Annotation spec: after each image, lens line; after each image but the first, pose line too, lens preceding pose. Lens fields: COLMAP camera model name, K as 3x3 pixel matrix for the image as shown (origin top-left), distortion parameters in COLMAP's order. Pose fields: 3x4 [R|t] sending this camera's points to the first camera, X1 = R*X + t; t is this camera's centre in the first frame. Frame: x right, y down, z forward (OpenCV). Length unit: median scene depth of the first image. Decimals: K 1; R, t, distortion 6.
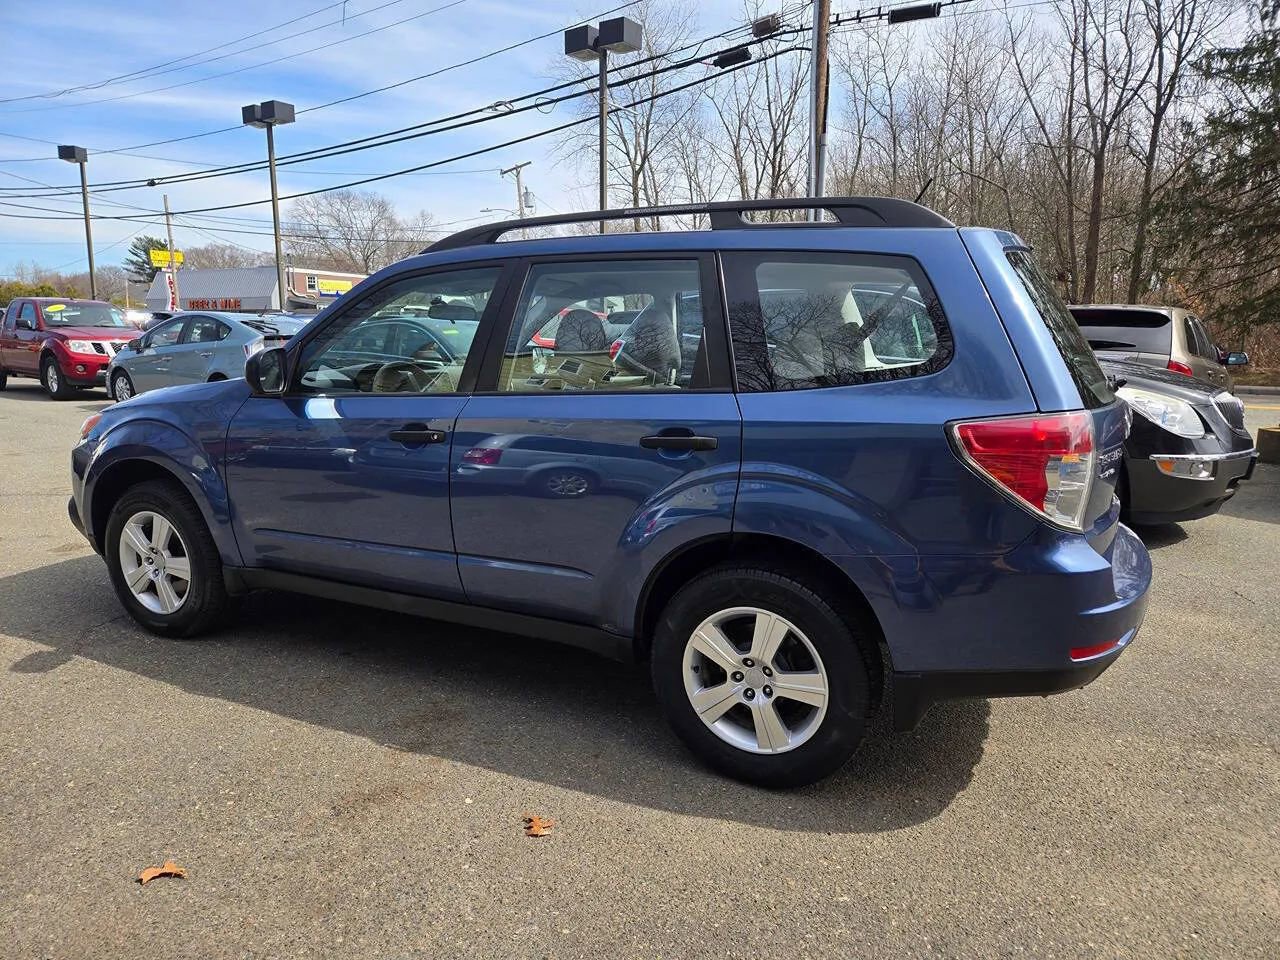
lens RADIAL K [[853.2, 0, 651.7], [0, 853.2, 478.4], [0, 0, 1]] dist [0.061595, -0.050843]
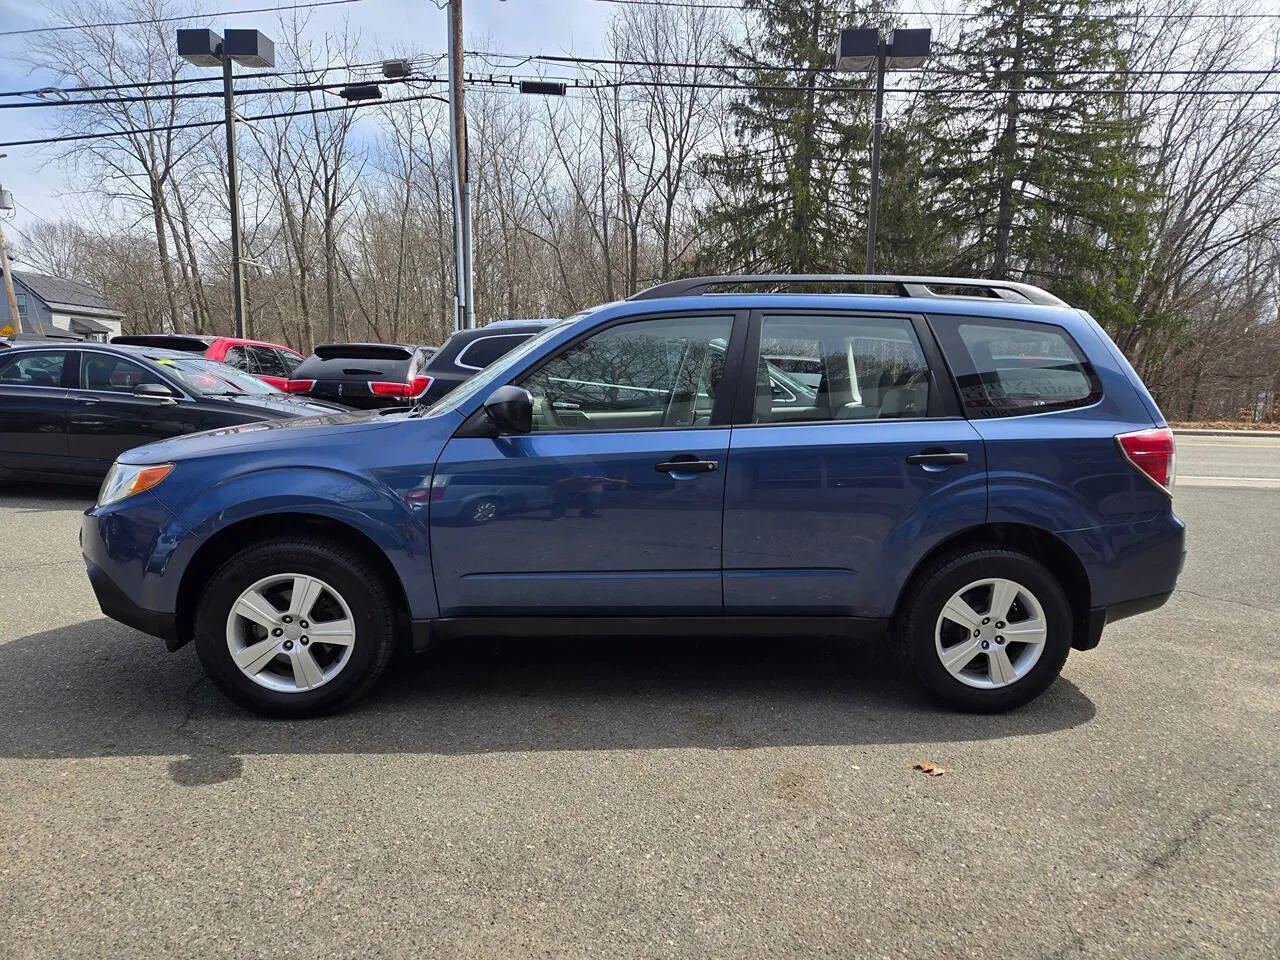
lens RADIAL K [[853.2, 0, 651.7], [0, 853.2, 478.4], [0, 0, 1]] dist [0.061595, -0.050843]
pose [[0.846751, -0.048155, 0.529806, -0.676100], [0.072359, 0.997065, -0.025021, -0.007038], [-0.527046, 0.059523, 0.847750, 0.079160]]
